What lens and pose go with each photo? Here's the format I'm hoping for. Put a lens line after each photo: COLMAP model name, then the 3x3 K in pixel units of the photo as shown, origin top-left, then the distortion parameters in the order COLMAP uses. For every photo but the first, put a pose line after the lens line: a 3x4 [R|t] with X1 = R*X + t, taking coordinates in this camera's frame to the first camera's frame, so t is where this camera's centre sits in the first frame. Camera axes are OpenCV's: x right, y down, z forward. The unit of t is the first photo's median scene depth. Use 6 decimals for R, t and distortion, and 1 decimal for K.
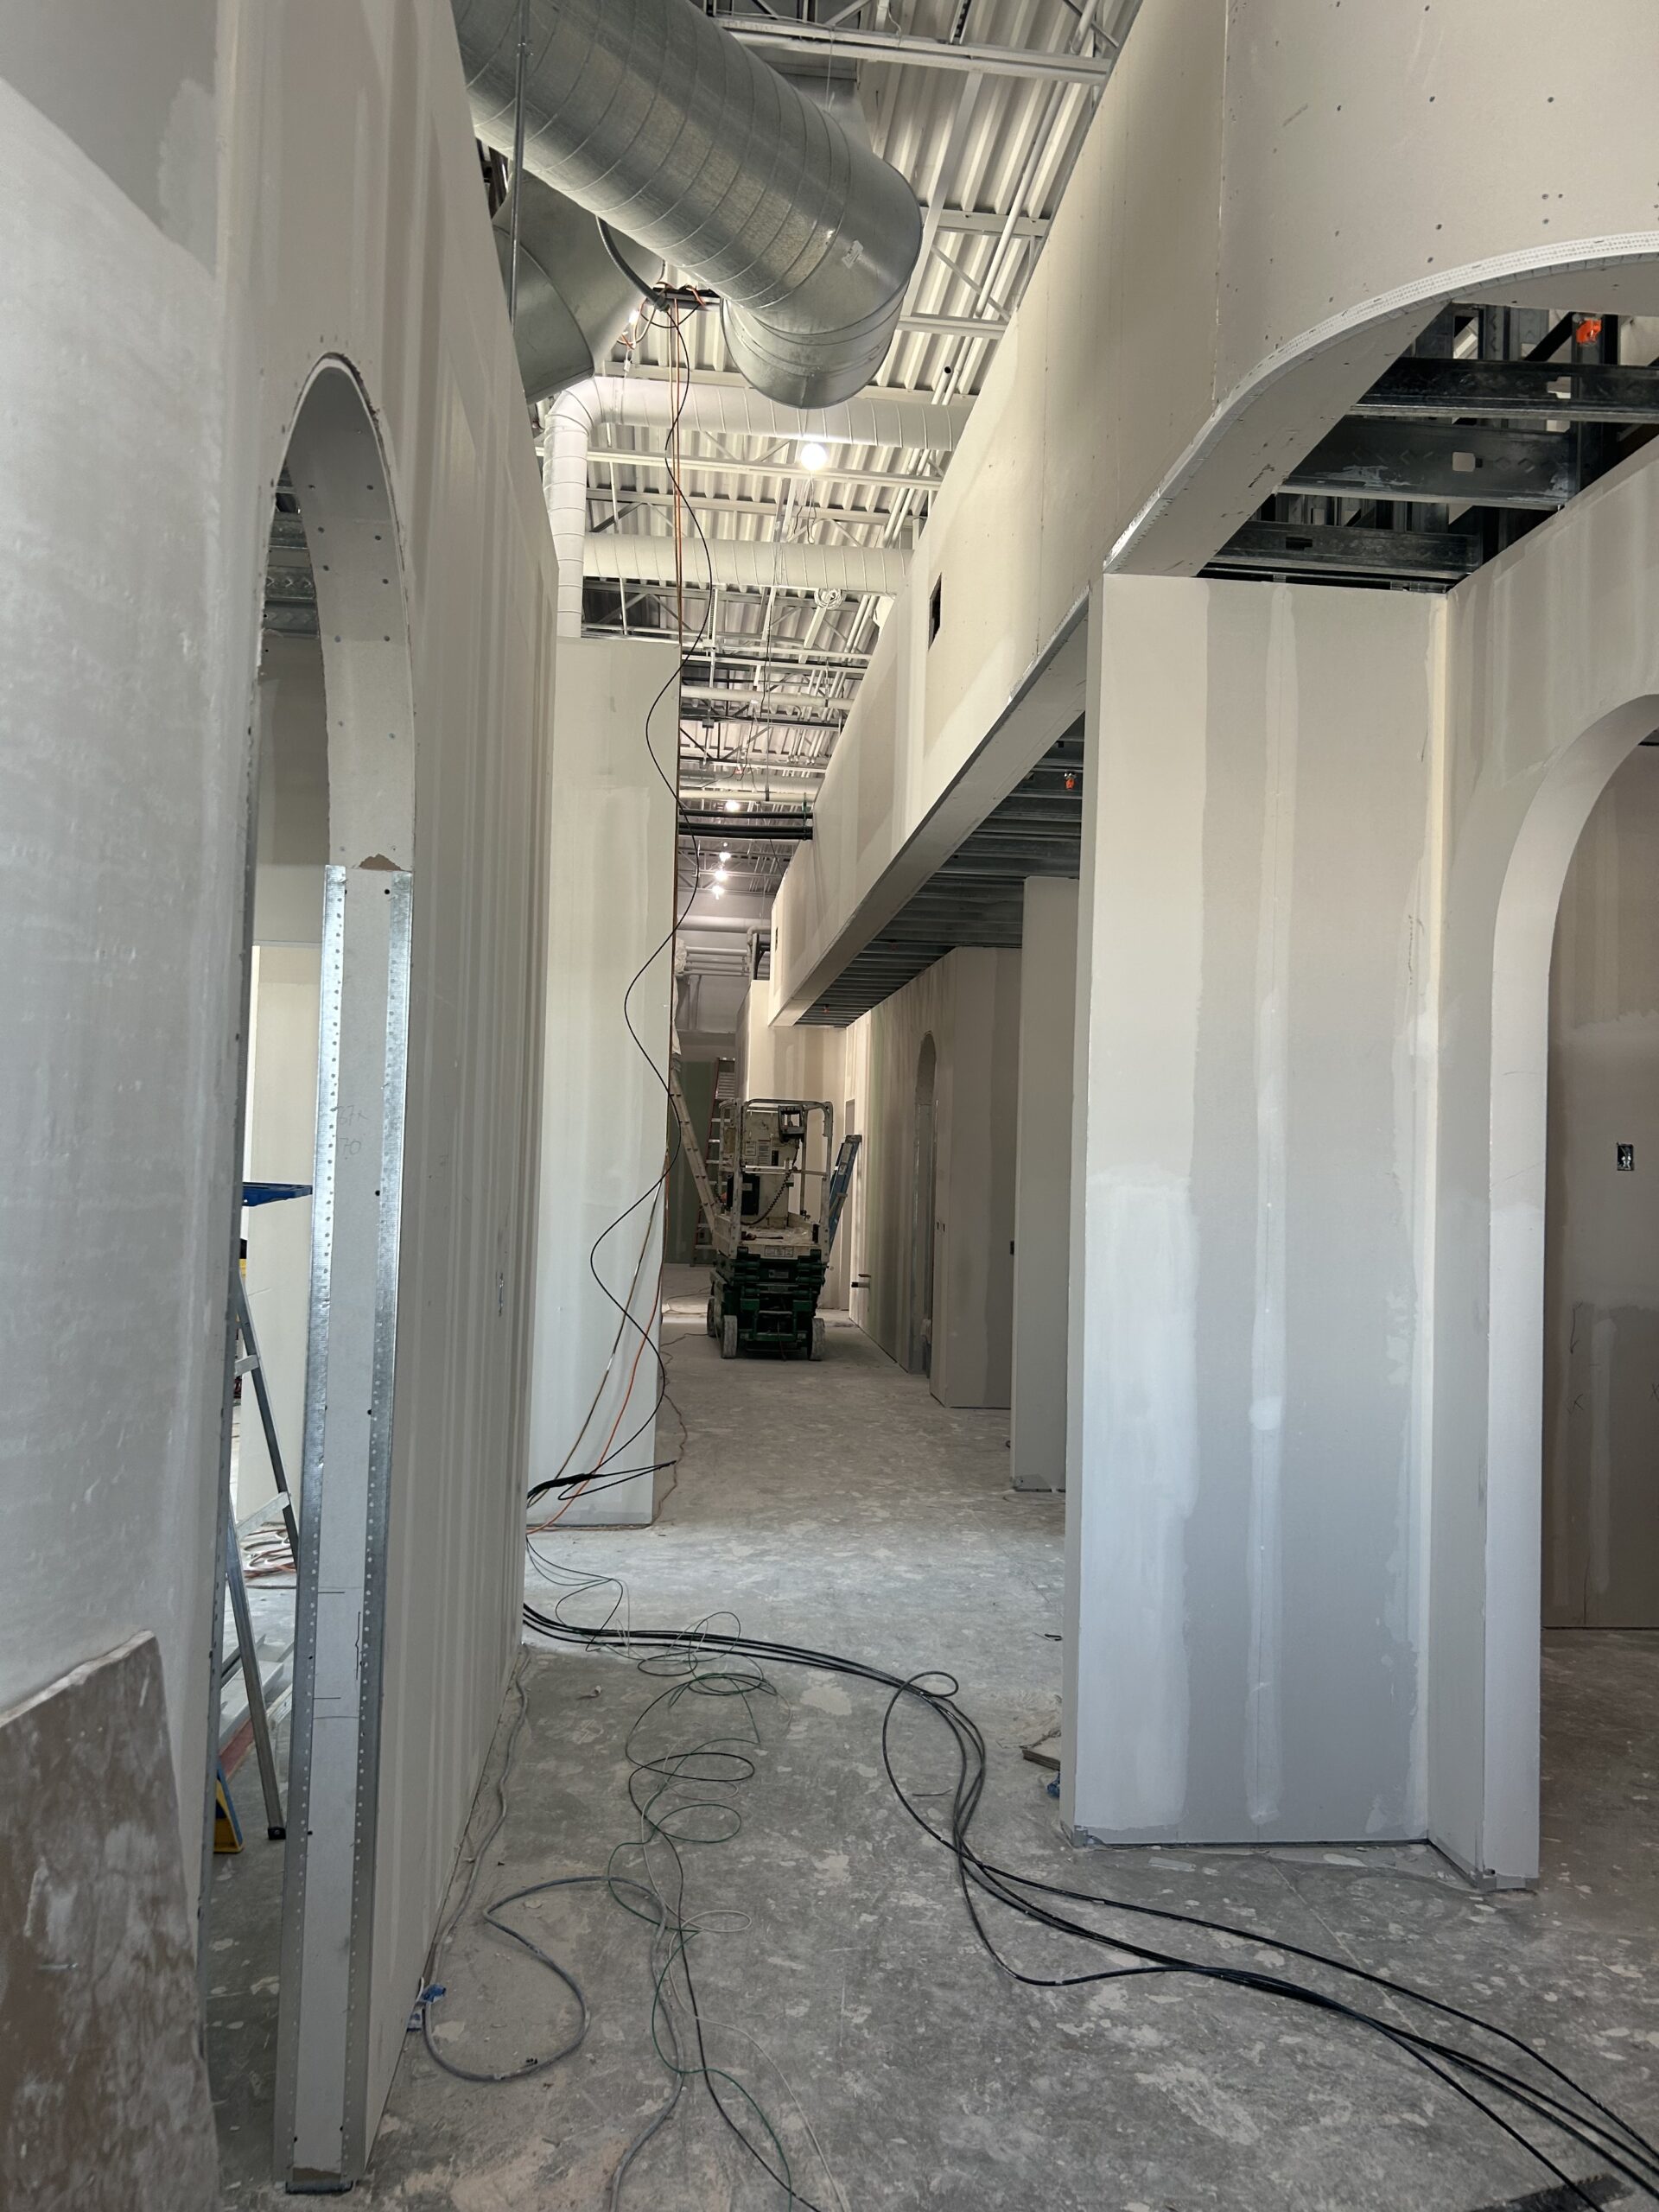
lens RADIAL K [[1658.7, 0, 838.9], [0, 1658.7, 1103.3], [0, 0, 1]] dist [0.021371, -0.002984]
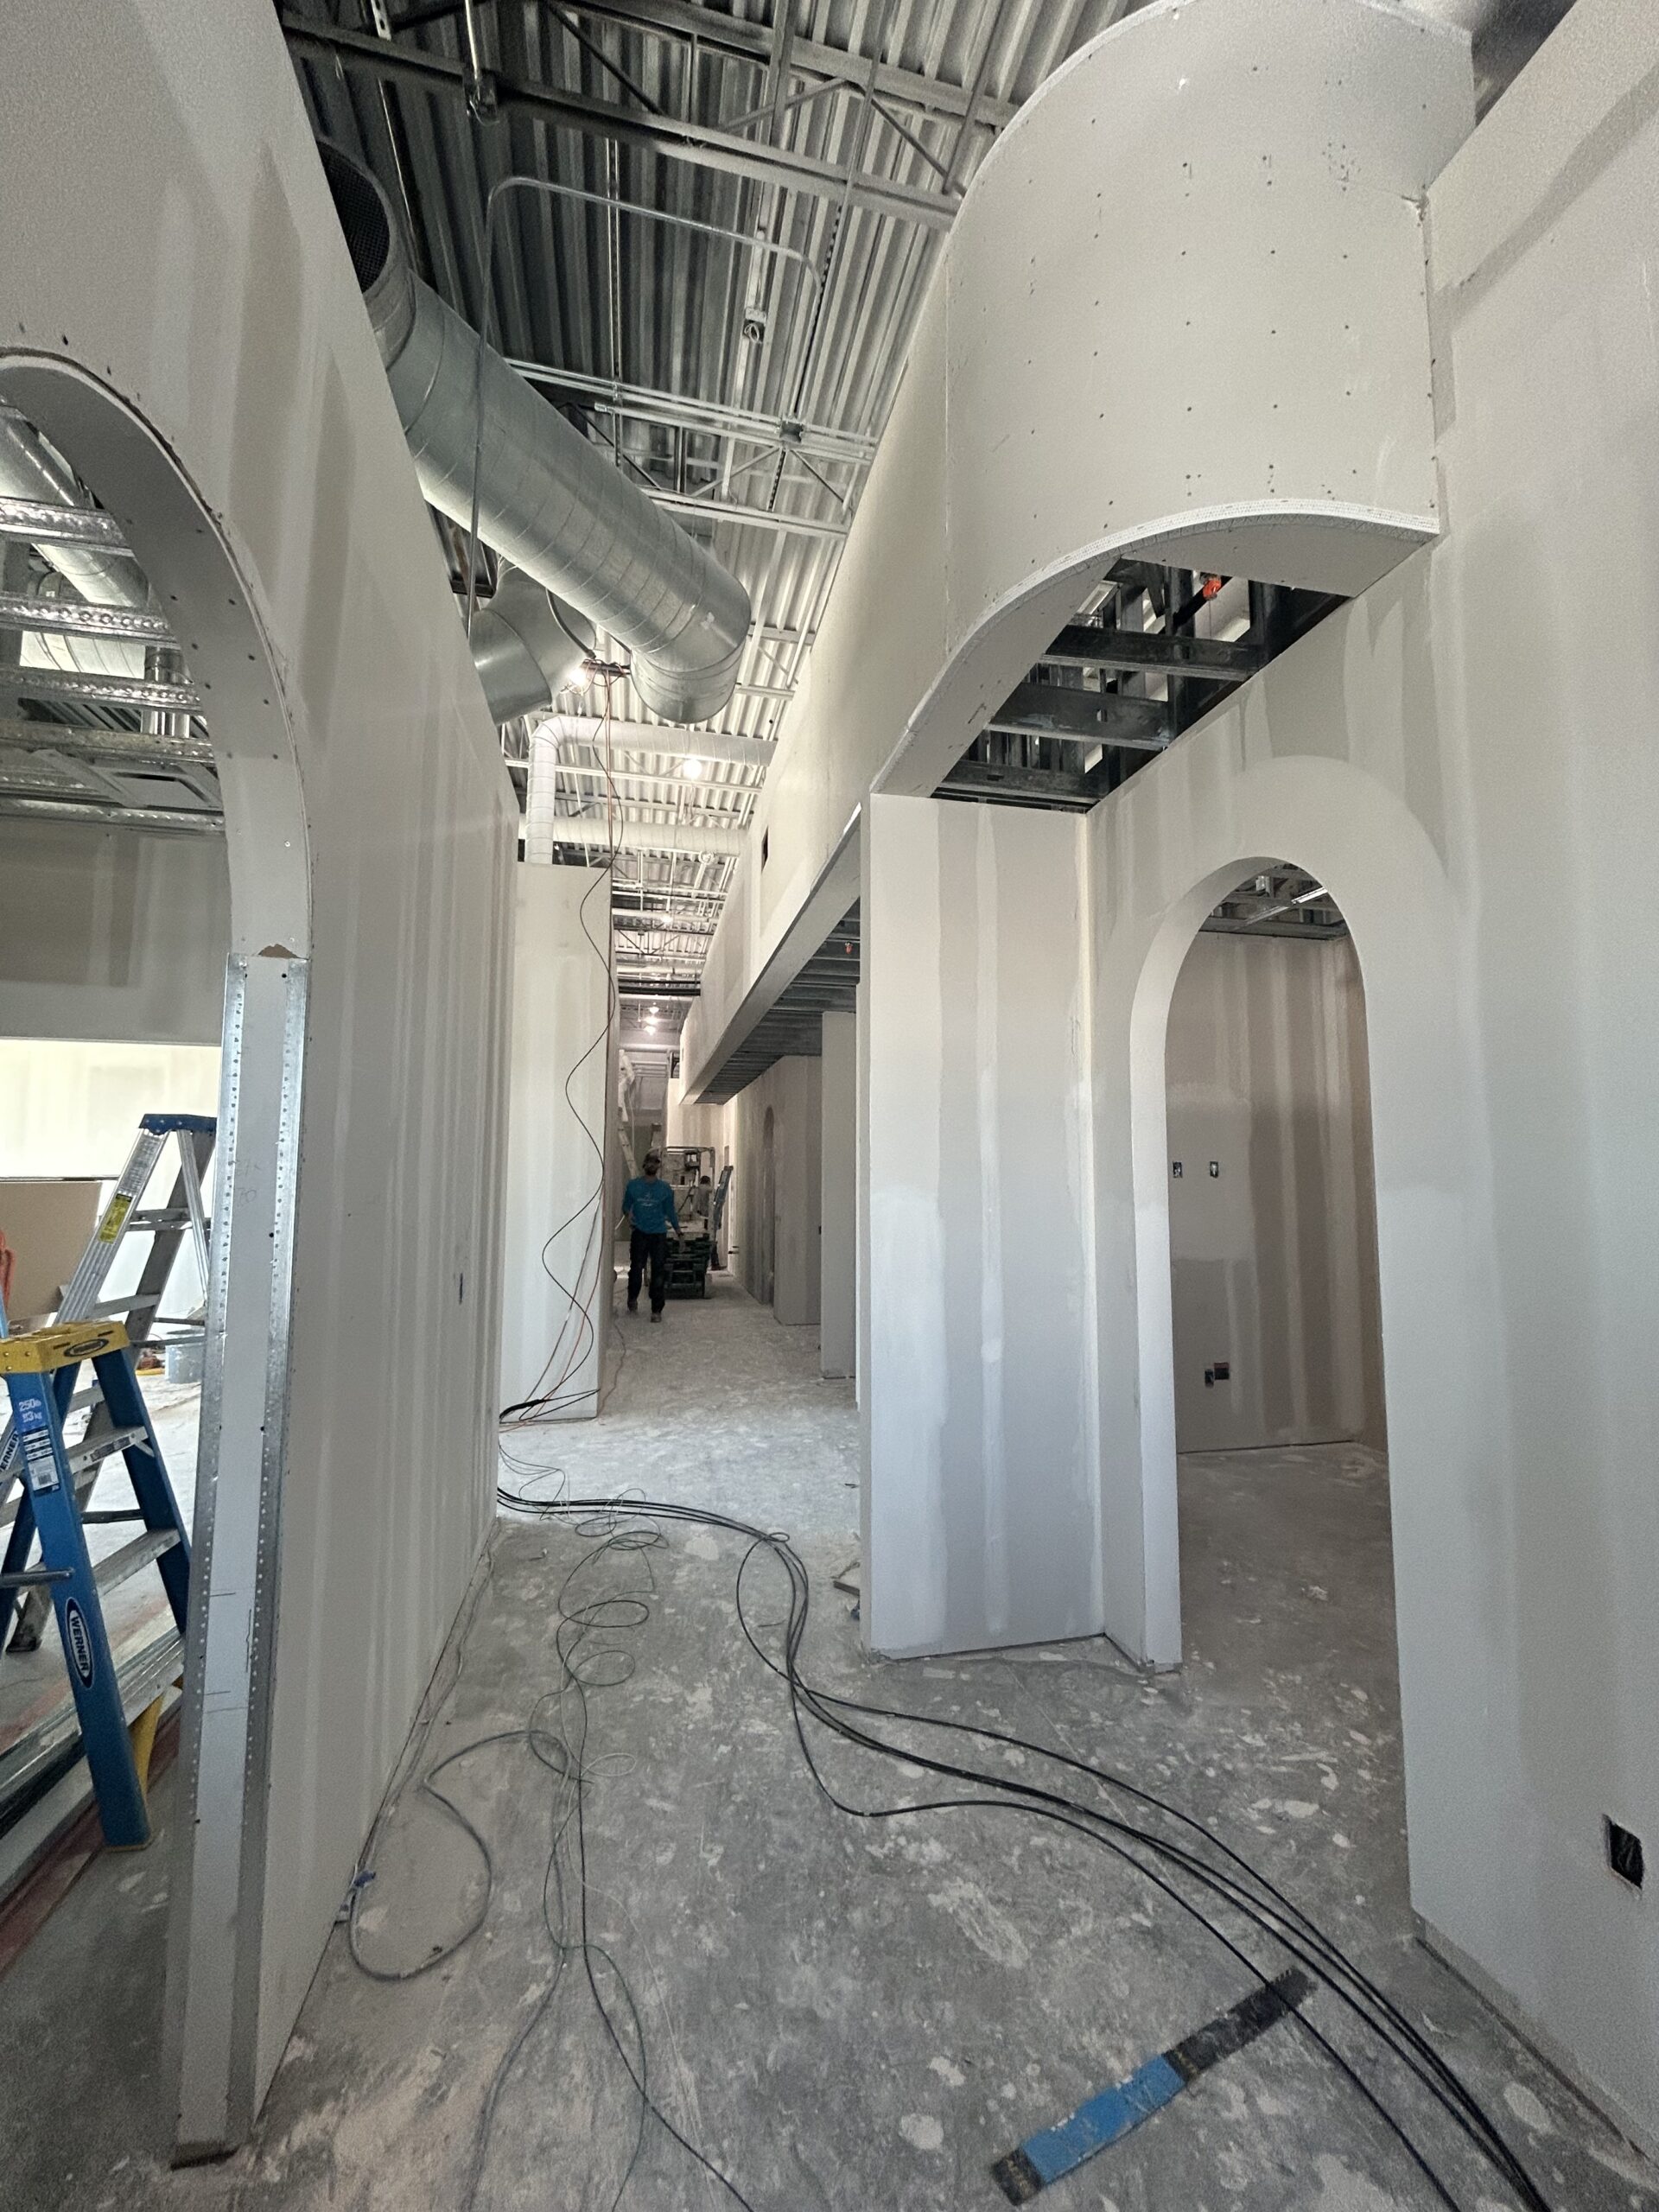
lens RADIAL K [[886.9, 0, 832.1], [0, 886.9, 1108.1], [0, 0, 1]] dist [0.003364, 0.000811]
pose [[0.992528, -0.016459, 0.120902, 0.023169], [0.021689, 0.998879, -0.042067, 0.000443], [-0.120074, 0.044375, 0.991773, 0.224509]]
